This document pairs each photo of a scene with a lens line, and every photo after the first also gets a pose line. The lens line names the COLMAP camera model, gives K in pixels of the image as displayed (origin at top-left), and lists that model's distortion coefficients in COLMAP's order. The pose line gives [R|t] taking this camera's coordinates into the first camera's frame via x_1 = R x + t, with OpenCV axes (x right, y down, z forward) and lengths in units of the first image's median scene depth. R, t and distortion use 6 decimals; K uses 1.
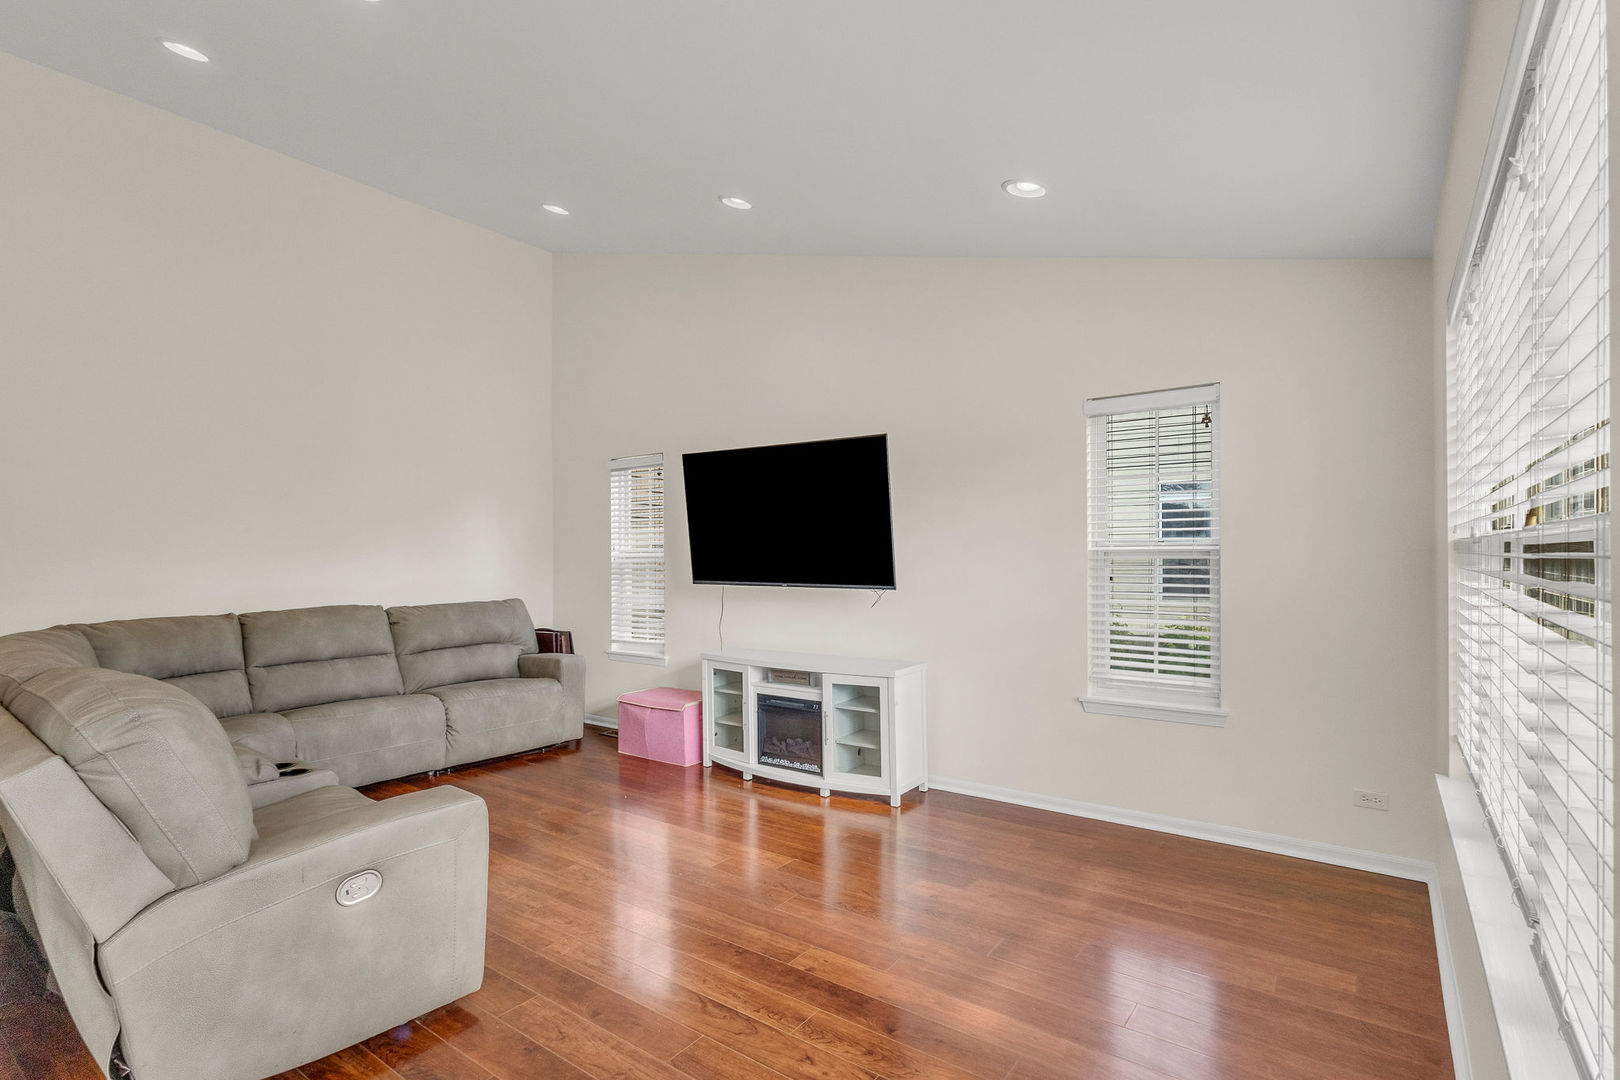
lens RADIAL K [[788.2, 0, 773.4], [0, 788.2, 569.4], [0, 0, 1]] dist [0.000799, 0.000103]
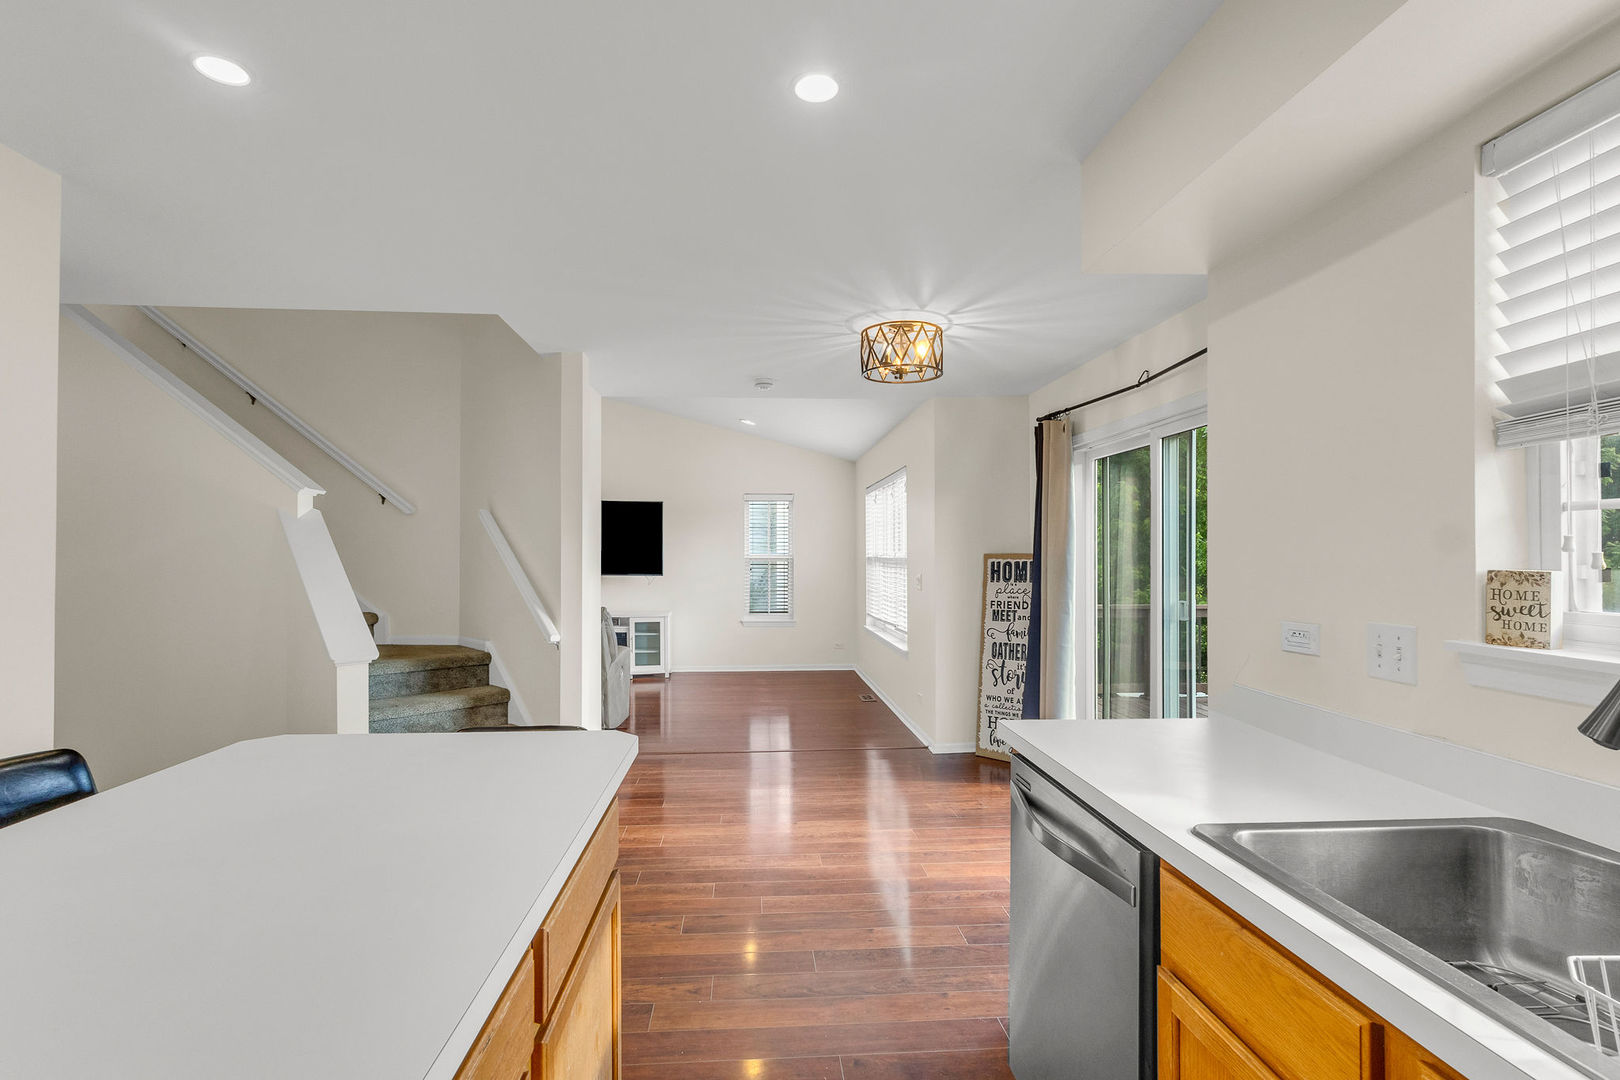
lens RADIAL K [[750.8, 0, 805.5], [0, 750.8, 546.4], [0, 0, 1]] dist [0.002188, 0.001278]
pose [[0.739533, 0.010209, 0.673043, -0.898300], [-0.002820, 0.999923, -0.012069, -0.029964], [-0.673114, 0.007027, 0.739505, -0.724976]]
